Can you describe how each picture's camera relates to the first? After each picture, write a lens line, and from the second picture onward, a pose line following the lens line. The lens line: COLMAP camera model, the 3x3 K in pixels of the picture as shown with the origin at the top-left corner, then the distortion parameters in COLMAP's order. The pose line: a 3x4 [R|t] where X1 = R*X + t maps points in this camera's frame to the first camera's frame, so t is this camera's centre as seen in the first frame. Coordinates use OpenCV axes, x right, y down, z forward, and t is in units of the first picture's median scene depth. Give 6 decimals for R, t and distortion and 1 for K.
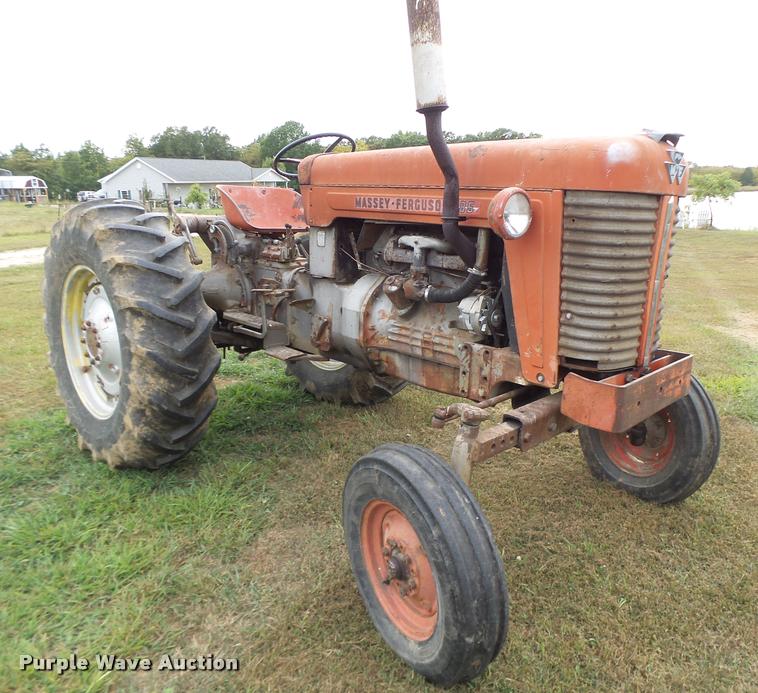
lens RADIAL K [[633.3, 0, 401.2], [0, 633.3, 344.2], [0, 0, 1]] dist [-0.000196, -0.002247]
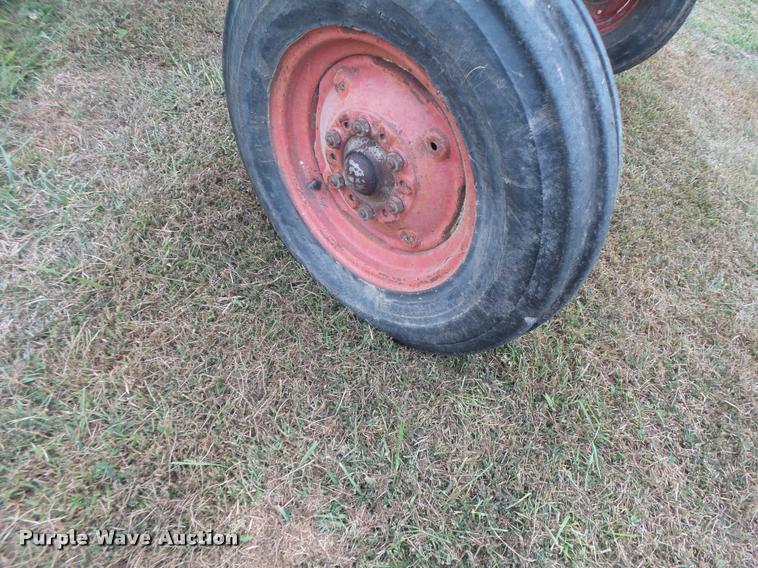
lens RADIAL K [[521.0, 0, 383.8], [0, 521.0, 286.1], [0, 0, 1]] dist [-0.016884, 0.007407]
pose [[0.937574, -0.057329, 0.343027, -0.132580], [-0.166252, 0.792447, 0.586846, 0.162689], [-0.305474, -0.607241, 0.733447, 0.587128]]
